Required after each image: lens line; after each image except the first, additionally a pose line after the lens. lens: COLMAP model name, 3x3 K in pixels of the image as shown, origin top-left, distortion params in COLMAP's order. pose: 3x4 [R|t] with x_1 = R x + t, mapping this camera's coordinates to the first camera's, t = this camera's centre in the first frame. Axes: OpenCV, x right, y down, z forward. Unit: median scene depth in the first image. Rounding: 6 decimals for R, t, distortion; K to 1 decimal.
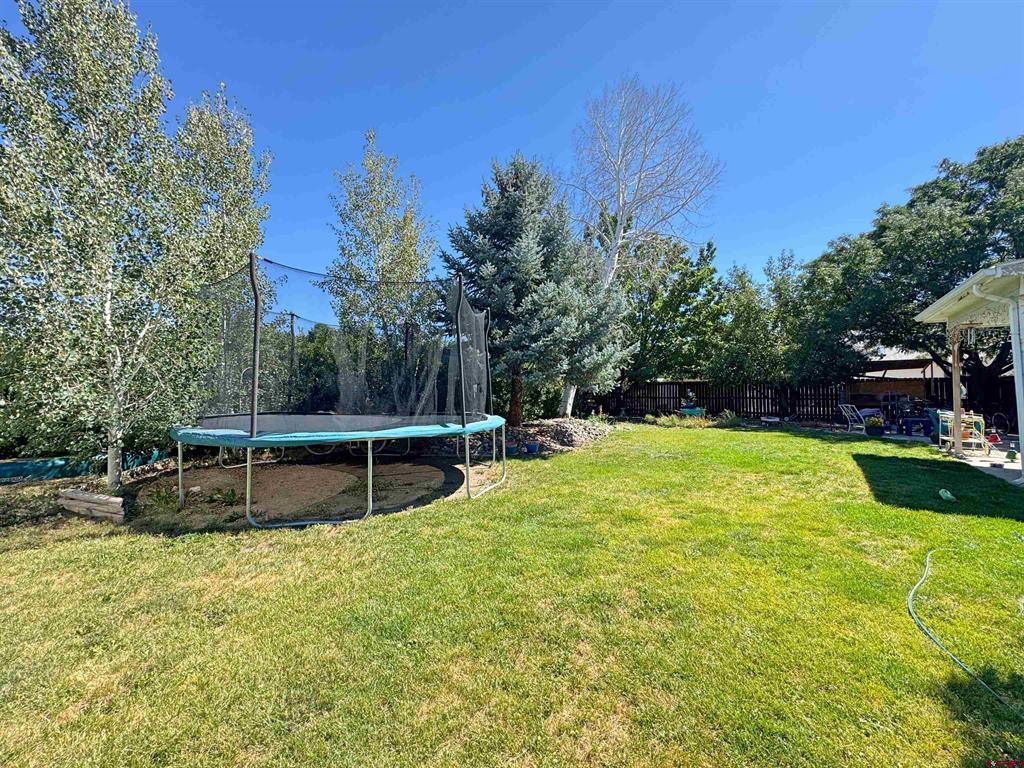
lens RADIAL K [[409.1, 0, 511.8], [0, 409.1, 387.2], [0, 0, 1]] dist [-0.005060, 0.000916]
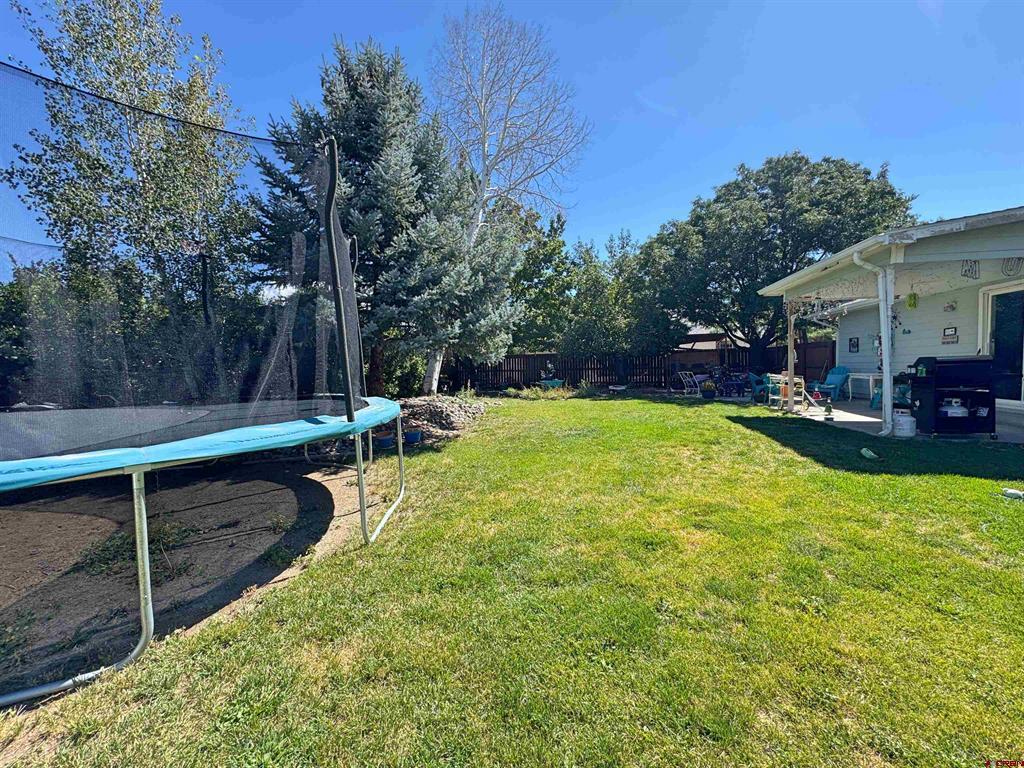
lens RADIAL K [[409.1, 0, 512.8], [0, 409.1, 383.9], [0, 0, 1]] dist [-0.005060, 0.000916]
pose [[0.916731, -0.035685, 0.397909, -0.067021], [0.015498, 0.998430, 0.053833, 0.010150], [-0.399205, -0.043184, 0.915844, 0.198851]]
